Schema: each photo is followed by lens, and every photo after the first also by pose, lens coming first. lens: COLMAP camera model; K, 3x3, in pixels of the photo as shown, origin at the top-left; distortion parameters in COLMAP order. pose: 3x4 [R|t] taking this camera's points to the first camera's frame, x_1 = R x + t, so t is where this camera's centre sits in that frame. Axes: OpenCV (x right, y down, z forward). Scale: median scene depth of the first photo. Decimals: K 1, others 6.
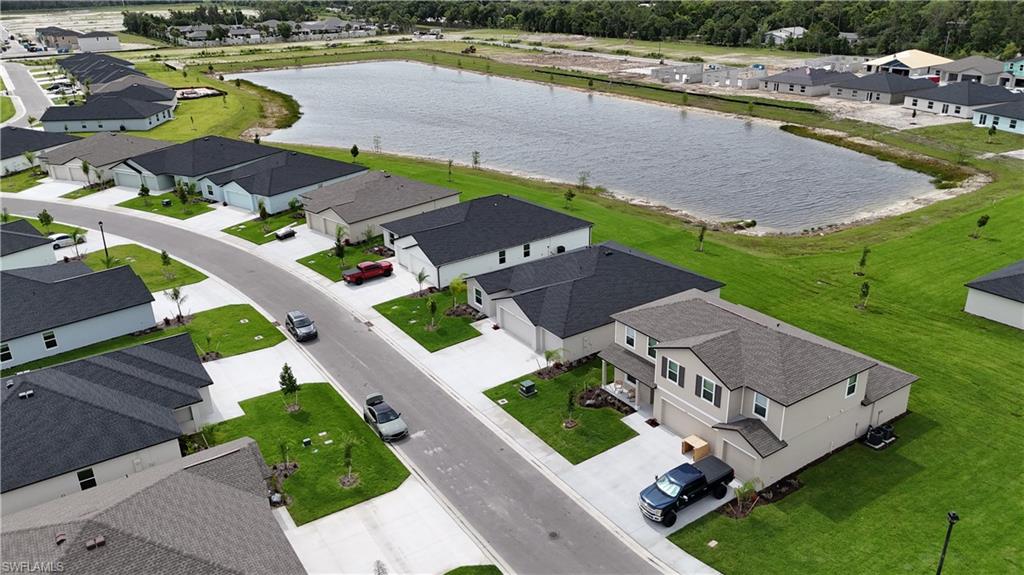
lens RADIAL K [[751.7, 0, 517.5], [0, 751.7, 289.8], [0, 0, 1]] dist [0.083119, -0.092184]
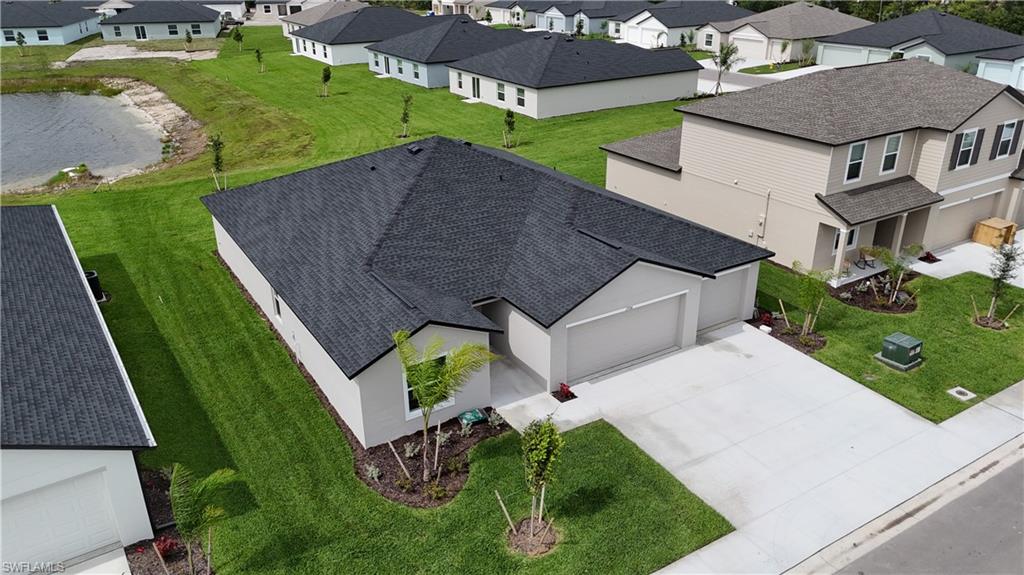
lens RADIAL K [[751.7, 0, 517.5], [0, 751.7, 289.8], [0, 0, 1]] dist [0.083119, -0.092184]
pose [[0.034704, -0.385069, 0.922235, -0.285896], [0.391113, 0.854424, 0.342038, -0.101492], [-0.919688, 0.348828, 0.180257, 0.818396]]
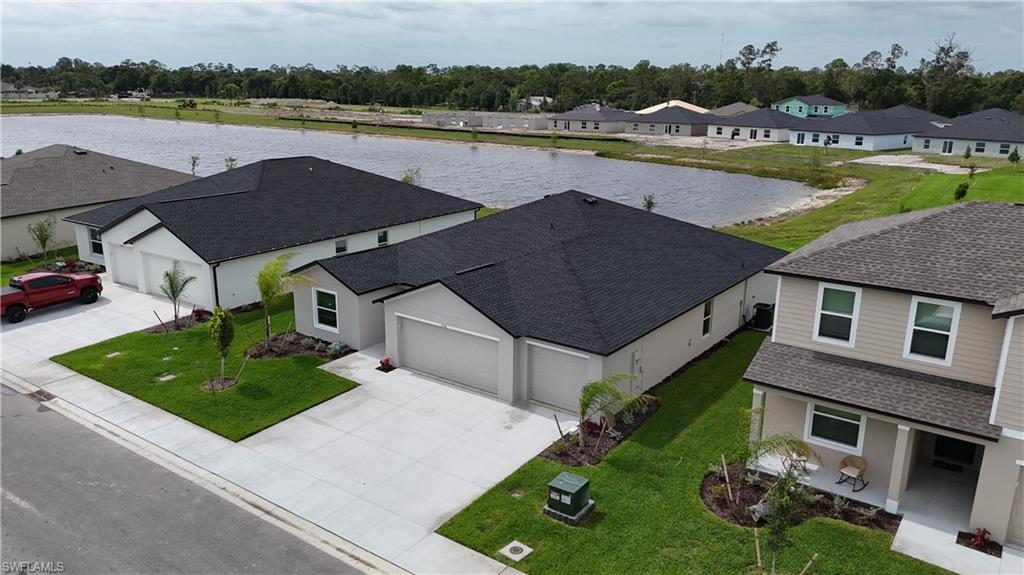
lens RADIAL K [[751.7, 0, 517.5], [0, 751.7, 289.8], [0, 0, 1]] dist [0.083119, -0.092184]
pose [[0.937632, -0.056826, 0.342952, -0.090028], [0.100207, 0.988855, -0.110115, 0.053523], [-0.332872, 0.137614, 0.932876, 0.493736]]
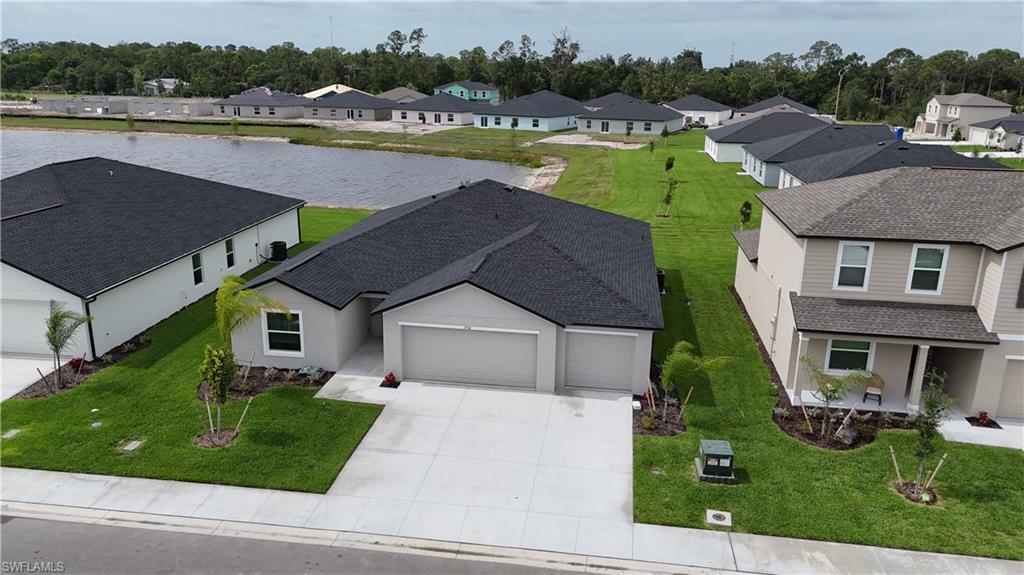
lens RADIAL K [[751.7, 0, 517.5], [0, 751.7, 289.8], [0, 0, 1]] dist [0.083119, -0.092184]
pose [[0.669187, -0.170382, 0.723297, -0.227909], [0.252782, 0.967505, -0.005963, 0.019394], [-0.698777, 0.186827, 0.690511, 0.583742]]
